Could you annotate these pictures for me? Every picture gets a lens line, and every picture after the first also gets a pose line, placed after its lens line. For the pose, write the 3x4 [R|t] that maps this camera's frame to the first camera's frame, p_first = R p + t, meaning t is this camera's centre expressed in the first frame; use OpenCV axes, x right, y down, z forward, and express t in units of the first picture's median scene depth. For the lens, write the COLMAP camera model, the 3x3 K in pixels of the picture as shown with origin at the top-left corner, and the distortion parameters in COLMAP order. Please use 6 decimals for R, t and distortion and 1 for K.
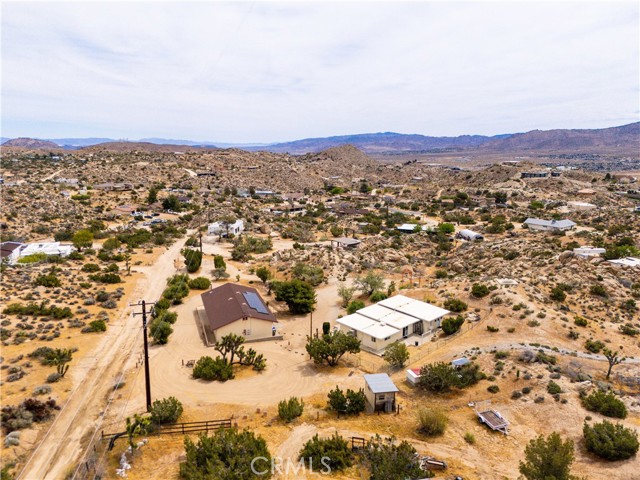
lens RADIAL K [[467.5, 0, 317.5], [0, 467.5, 241.7], [0, 0, 1]] dist [0.068542, -0.062706]
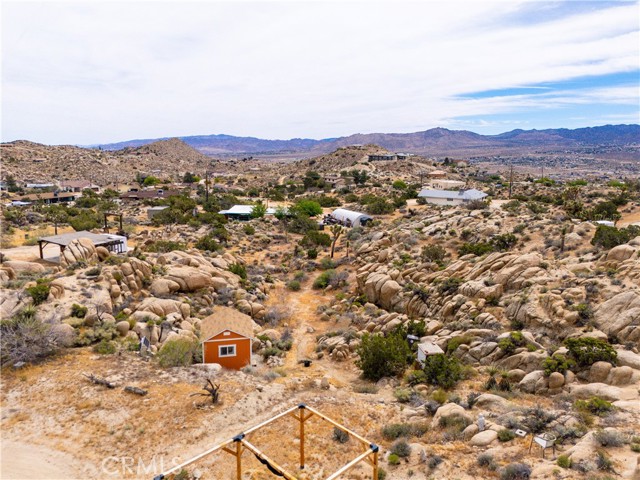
lens RADIAL K [[467.5, 0, 317.5], [0, 467.5, 241.7], [0, 0, 1]] dist [0.068542, -0.062706]
pose [[0.942530, -0.065319, 0.327676, 0.105124], [0.067337, 0.997717, 0.005196, 0.010500], [-0.327267, 0.017168, 0.944776, 0.504128]]
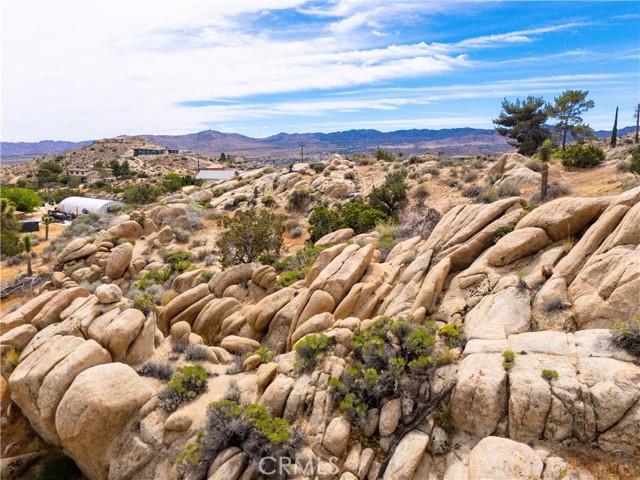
lens RADIAL K [[467.5, 0, 317.5], [0, 467.5, 241.7], [0, 0, 1]] dist [0.068542, -0.062706]
pose [[0.693924, -0.147744, 0.704728, 0.198018], [0.157992, 0.986114, 0.051166, 0.021250], [-0.702502, 0.075836, 0.707630, 0.660845]]
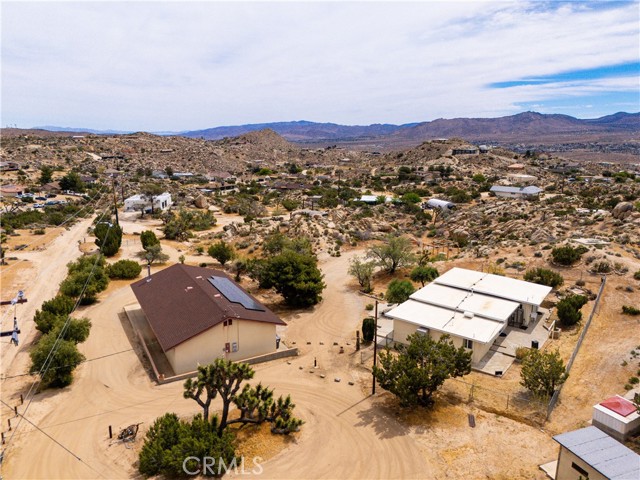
lens RADIAL K [[467.5, 0, 317.5], [0, 467.5, 241.7], [0, 0, 1]] dist [0.068542, -0.062706]
pose [[0.984339, -0.041901, 0.171235, -0.057234], [0.037988, 0.998938, 0.026070, 0.025192], [-0.172146, -0.019157, 0.984885, 0.185427]]
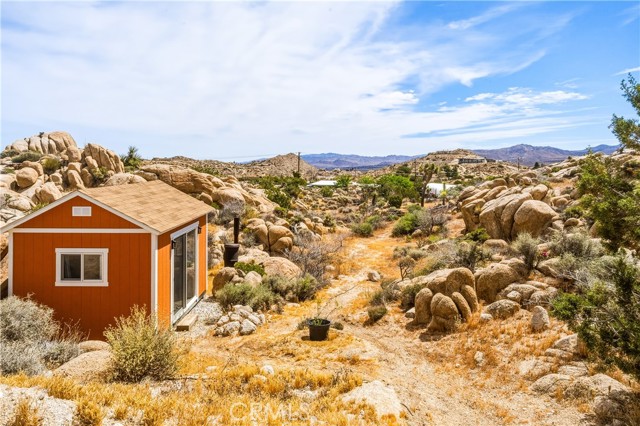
lens RADIAL K [[403.7, 0, 321.6], [0, 403.7, 161.5], [0, 0, 1]] dist [-0.003648, -0.000851]
pose [[0.992346, -0.005848, 0.123348, 0.146507], [0.031410, 0.977978, -0.206332, 0.044352], [-0.119425, 0.208628, 0.970676, 0.615540]]
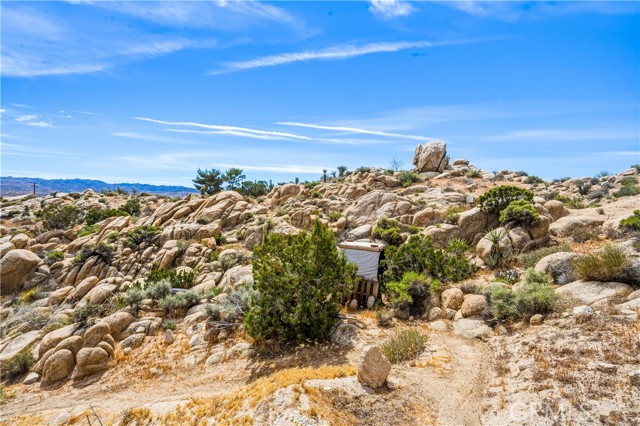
lens RADIAL K [[355.2, 0, 320.0], [0, 355.2, 213.0], [0, 0, 1]] dist [-0.000078, 0.000044]
pose [[0.091871, -0.013274, 0.995682, 0.121899], [0.155795, 0.987789, -0.001207, 0.037263], [-0.983508, 0.155233, 0.092817, 0.618729]]
